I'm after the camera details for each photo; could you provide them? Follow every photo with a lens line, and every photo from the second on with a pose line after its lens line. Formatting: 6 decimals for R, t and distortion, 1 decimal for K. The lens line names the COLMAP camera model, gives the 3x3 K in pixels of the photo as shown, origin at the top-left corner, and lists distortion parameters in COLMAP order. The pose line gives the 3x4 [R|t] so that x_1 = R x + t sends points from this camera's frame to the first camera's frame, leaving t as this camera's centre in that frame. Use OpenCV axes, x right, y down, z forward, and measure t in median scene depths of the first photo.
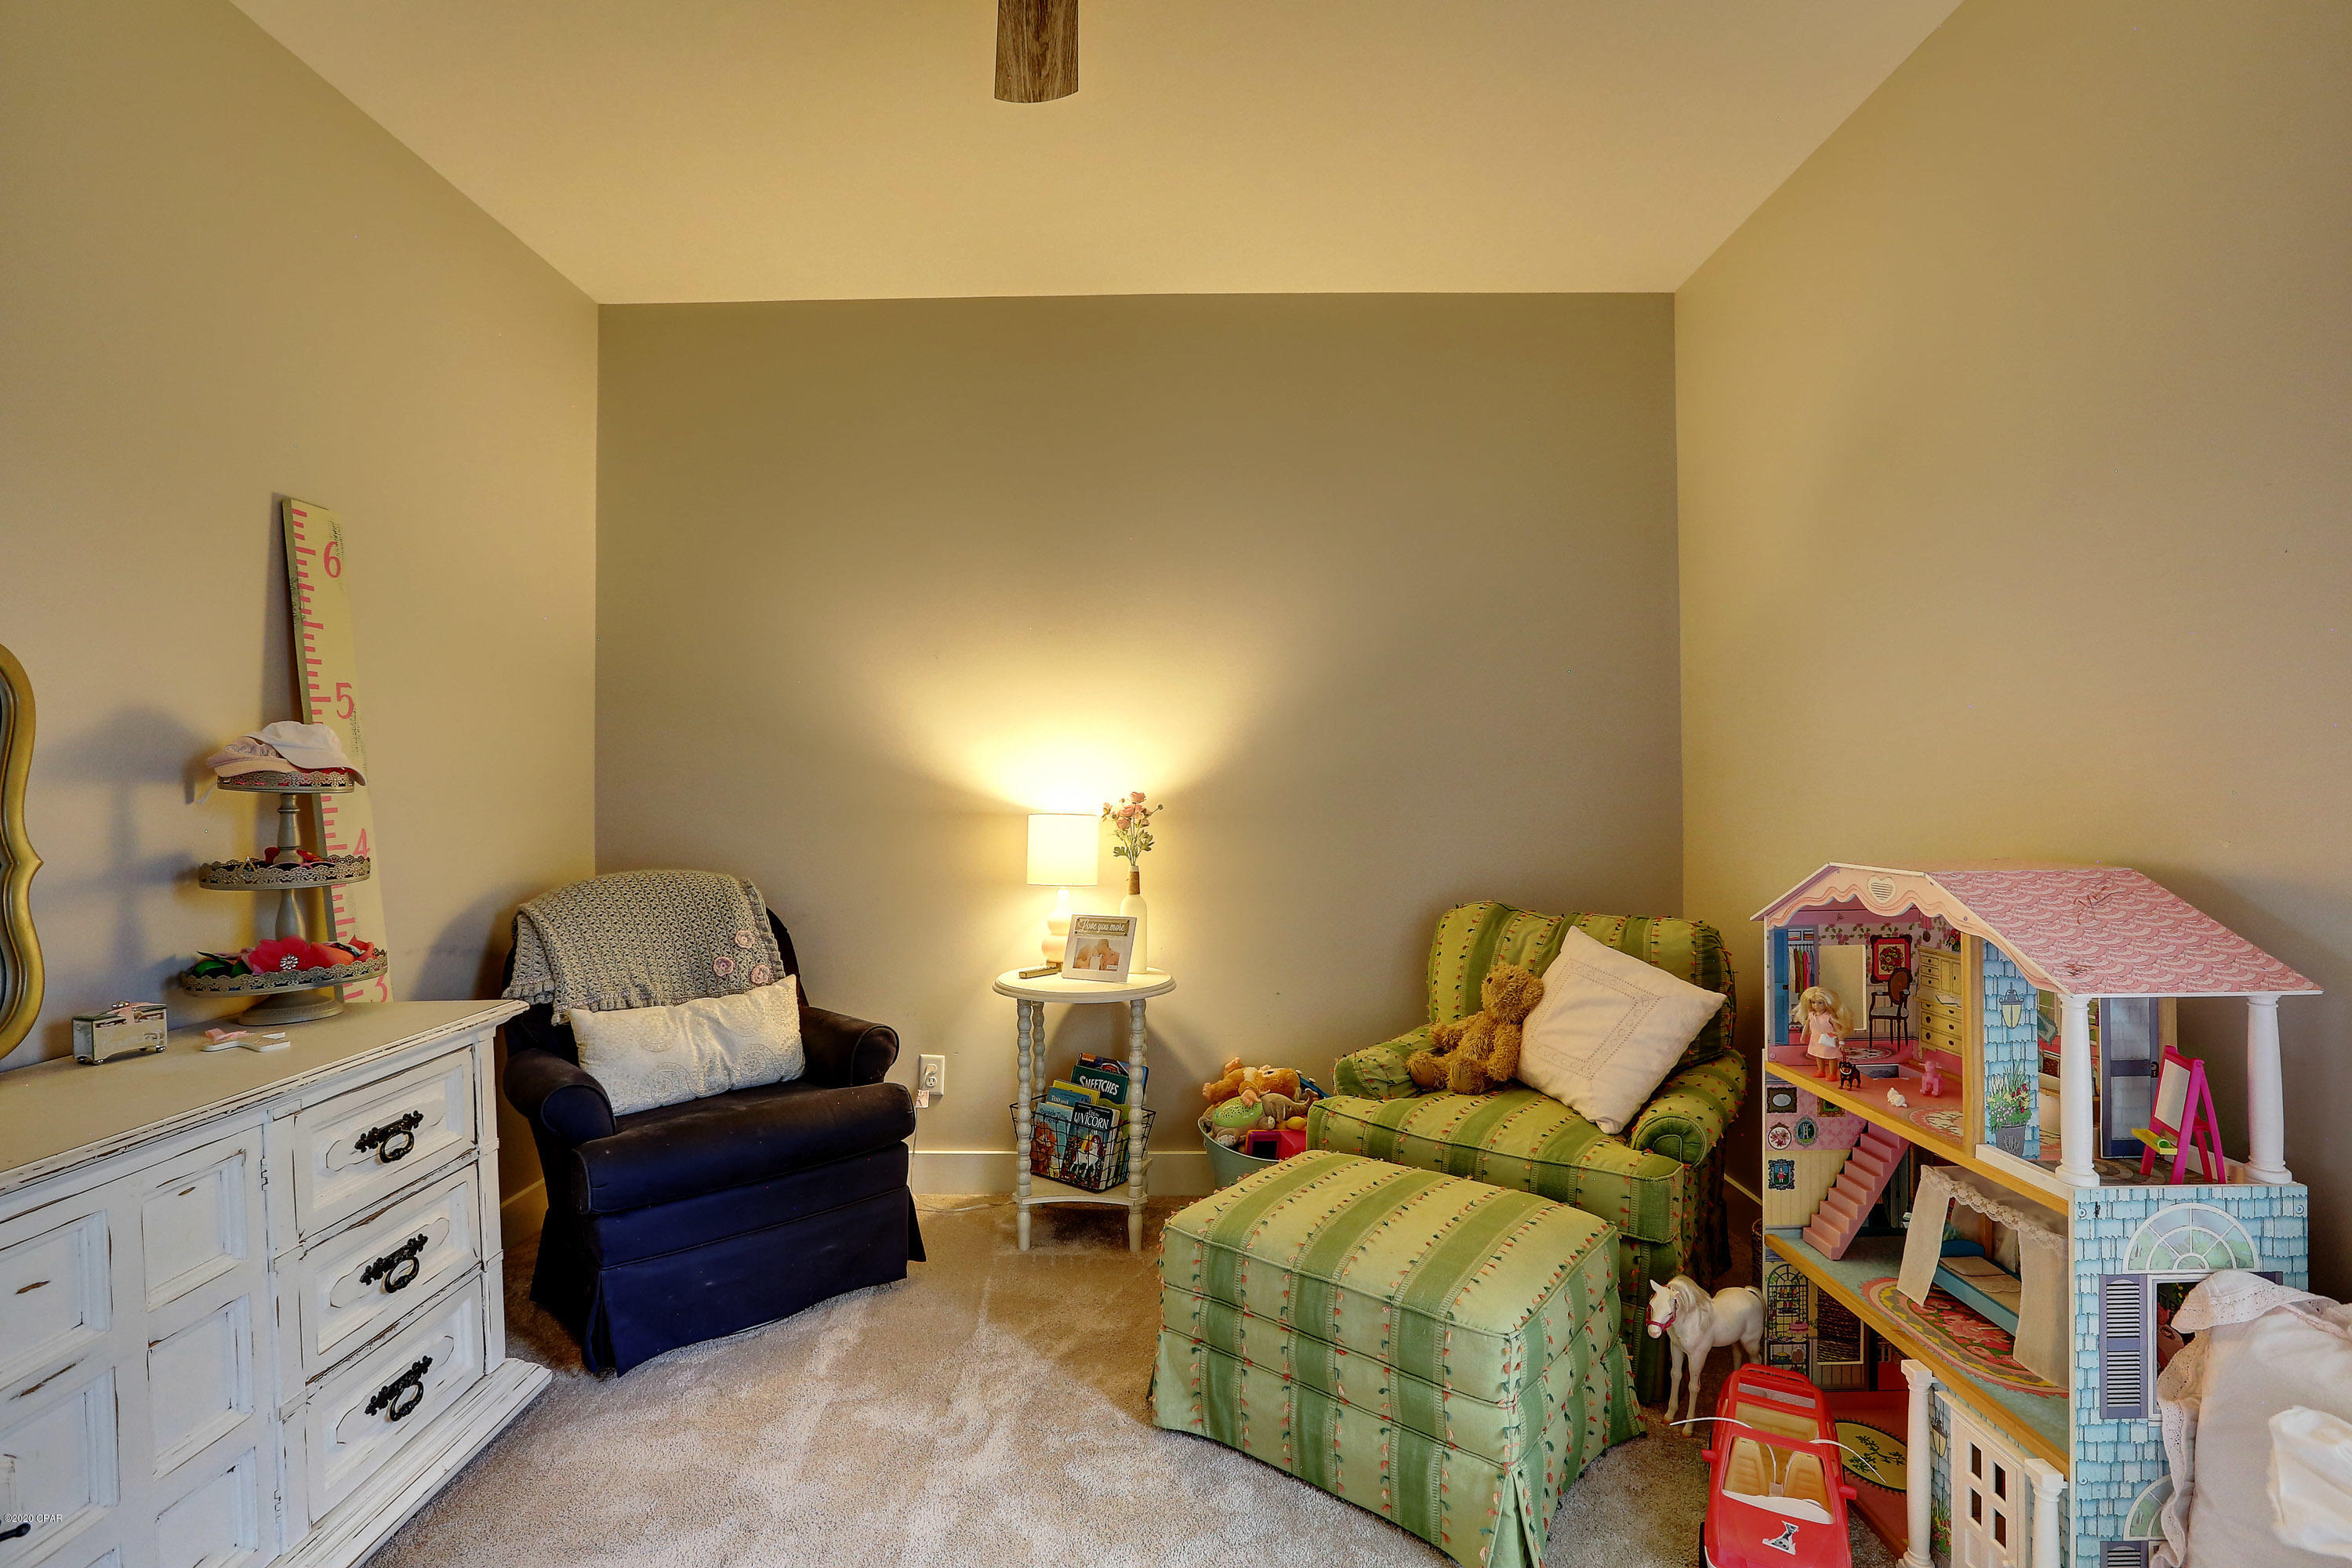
lens RADIAL K [[1069.3, 0, 1148.7], [0, 1069.3, 777.2], [0, 0, 1]] dist [-0.045491, 0.013773]
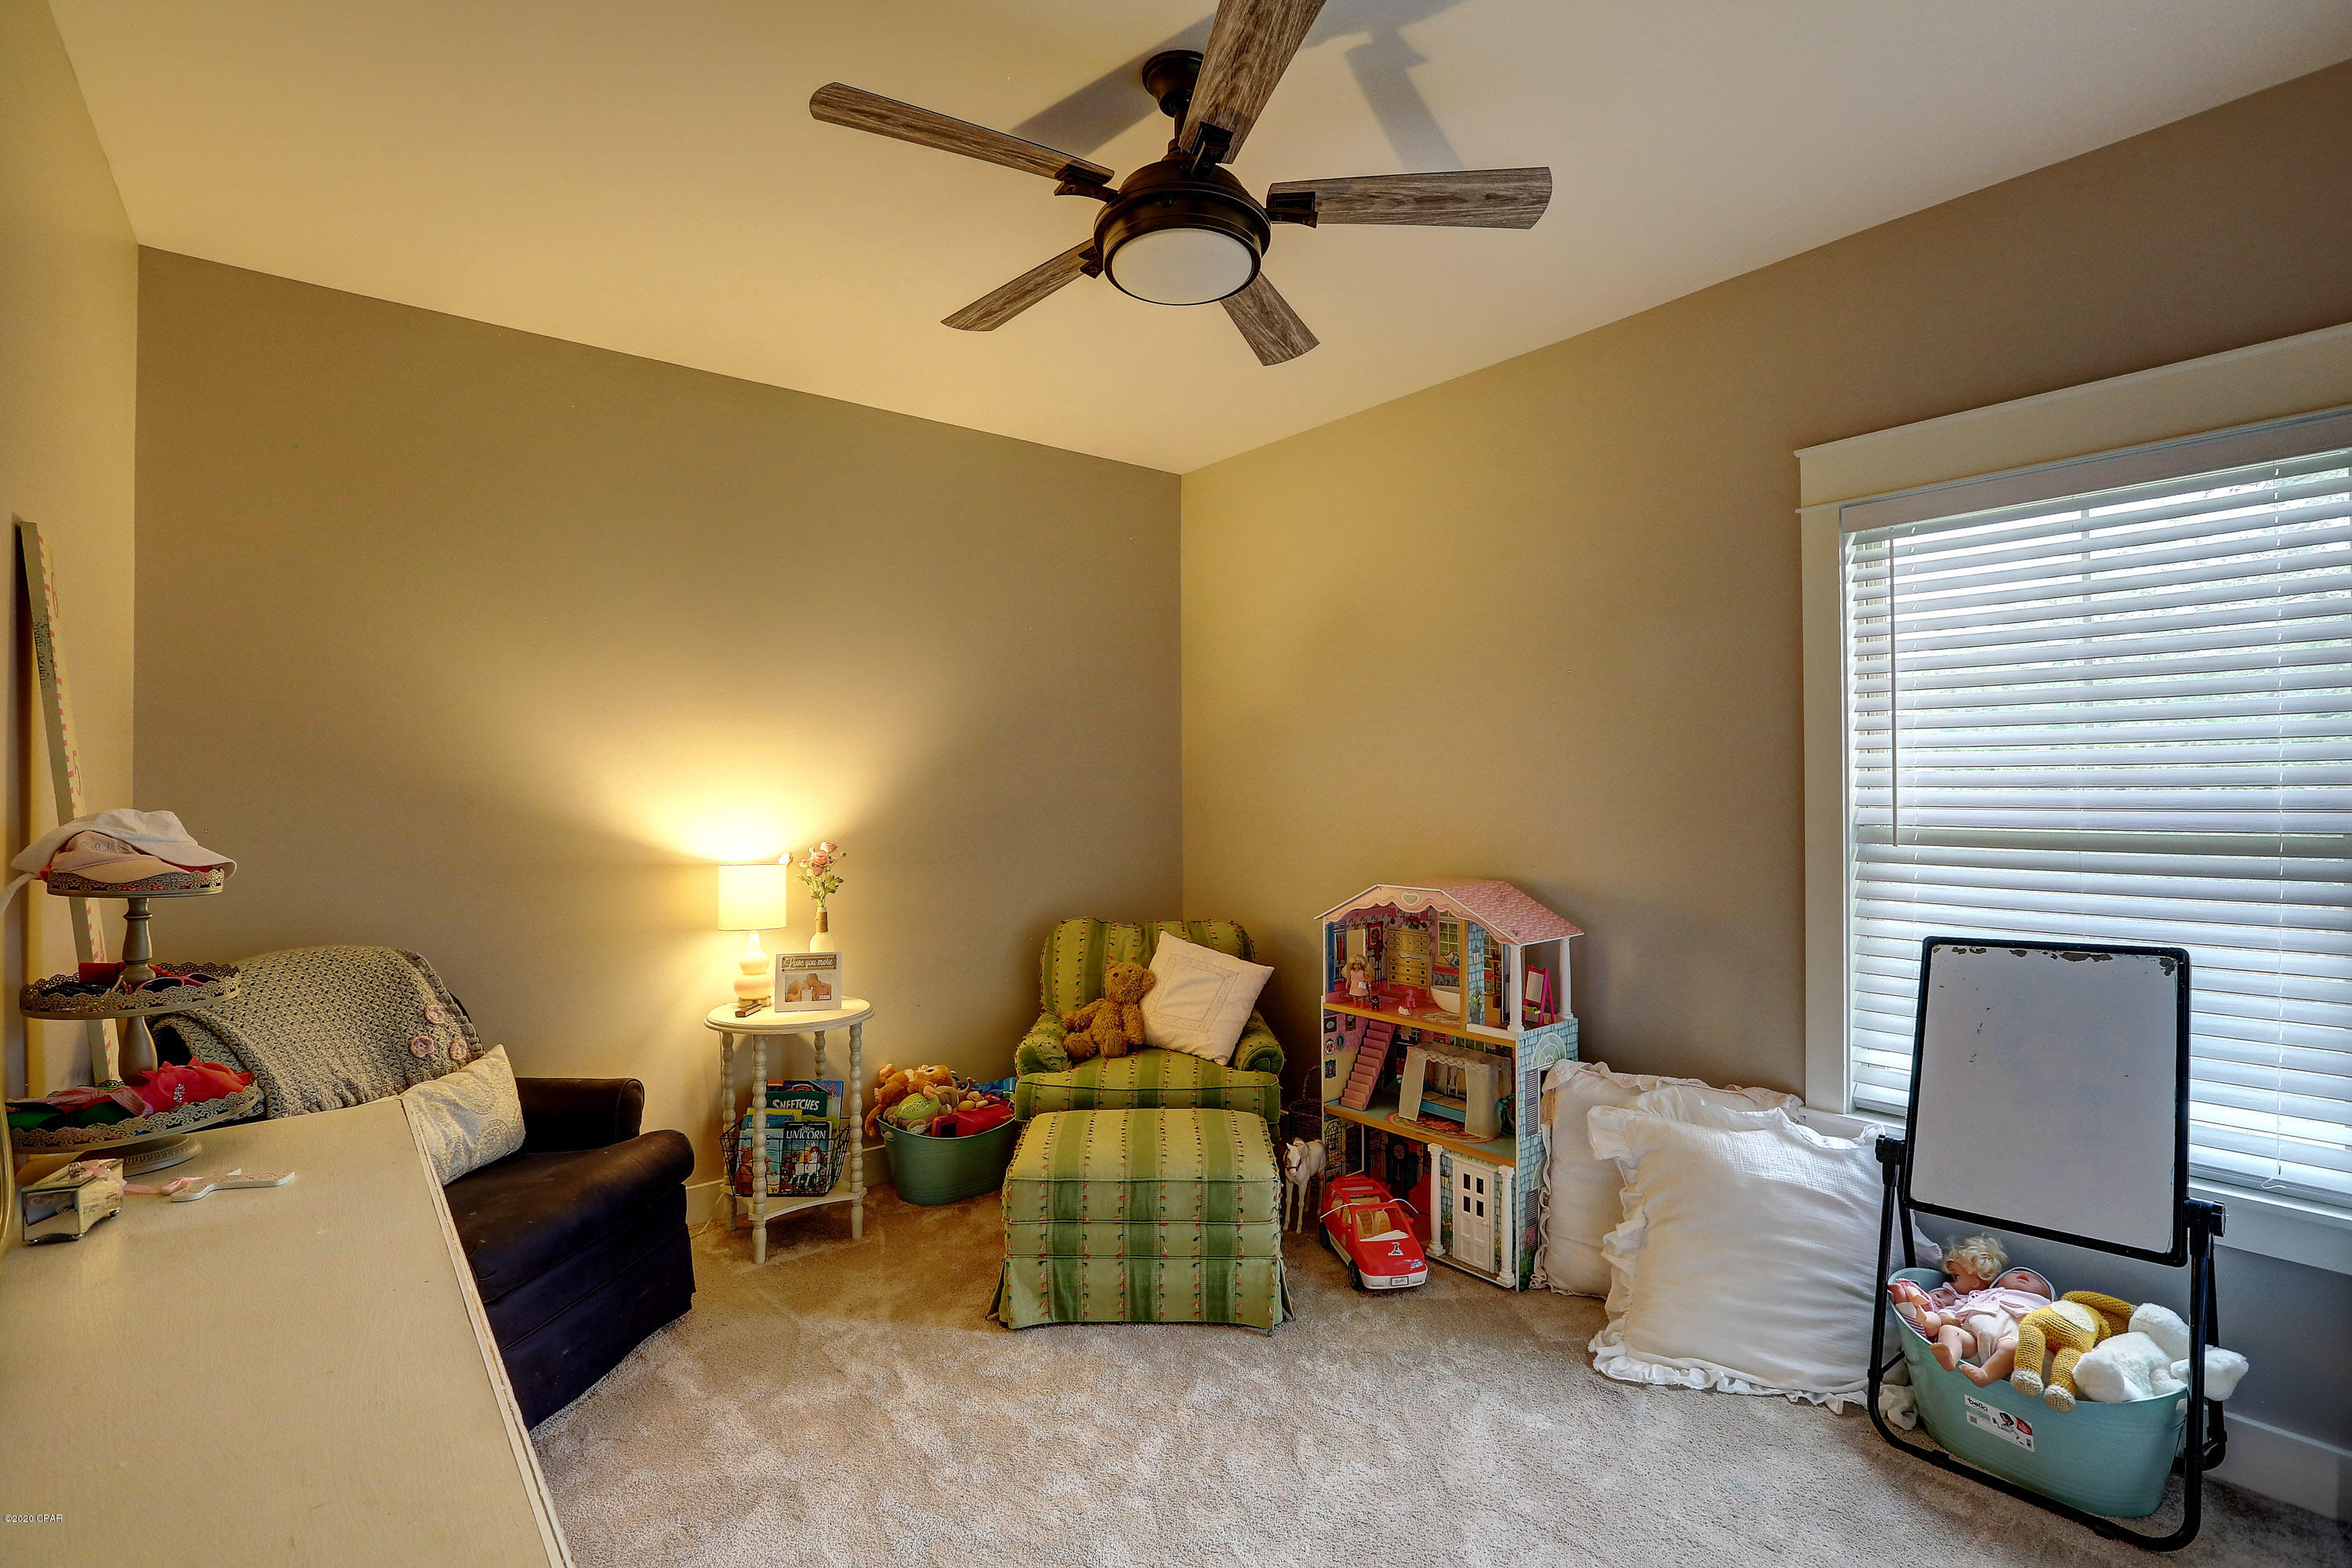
lens RADIAL K [[1069.3, 0, 1163.3], [0, 1069.3, 772.3], [0, 0, 1]] dist [-0.045491, 0.013773]
pose [[0.775594, 0.012734, 0.631104, -0.703471], [-0.007350, 0.999911, -0.011142, -0.078958], [-0.631189, 0.004004, 0.775619, -0.167118]]
